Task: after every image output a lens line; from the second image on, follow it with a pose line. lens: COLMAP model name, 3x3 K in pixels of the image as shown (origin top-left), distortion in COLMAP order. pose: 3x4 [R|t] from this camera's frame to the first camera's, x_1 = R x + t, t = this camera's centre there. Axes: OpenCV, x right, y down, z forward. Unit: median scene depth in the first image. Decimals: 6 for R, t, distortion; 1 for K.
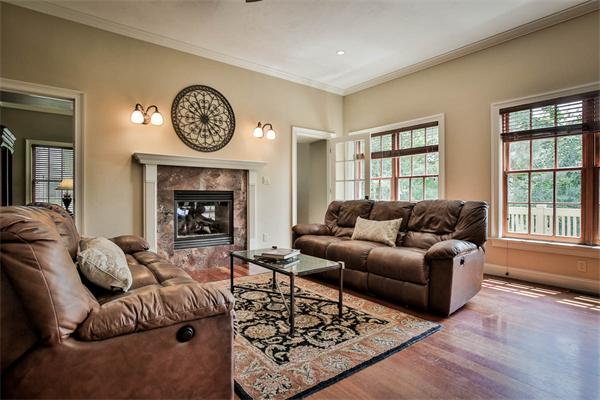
lens RADIAL K [[297.1, 0, 300.2], [0, 297.1, 196.7], [0, 0, 1]] dist [-0.021495, 0.001272]
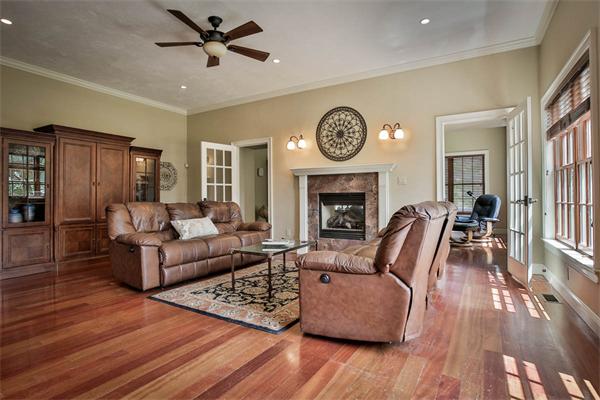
lens RADIAL K [[297.1, 0, 300.2], [0, 297.1, 196.7], [0, 0, 1]] dist [-0.021495, 0.001272]
pose [[0.410287, -0.003499, -0.911950, 0.732140], [0.000688, 0.999994, -0.003527, -0.000526], [0.911956, 0.000820, 0.410287, 0.351643]]
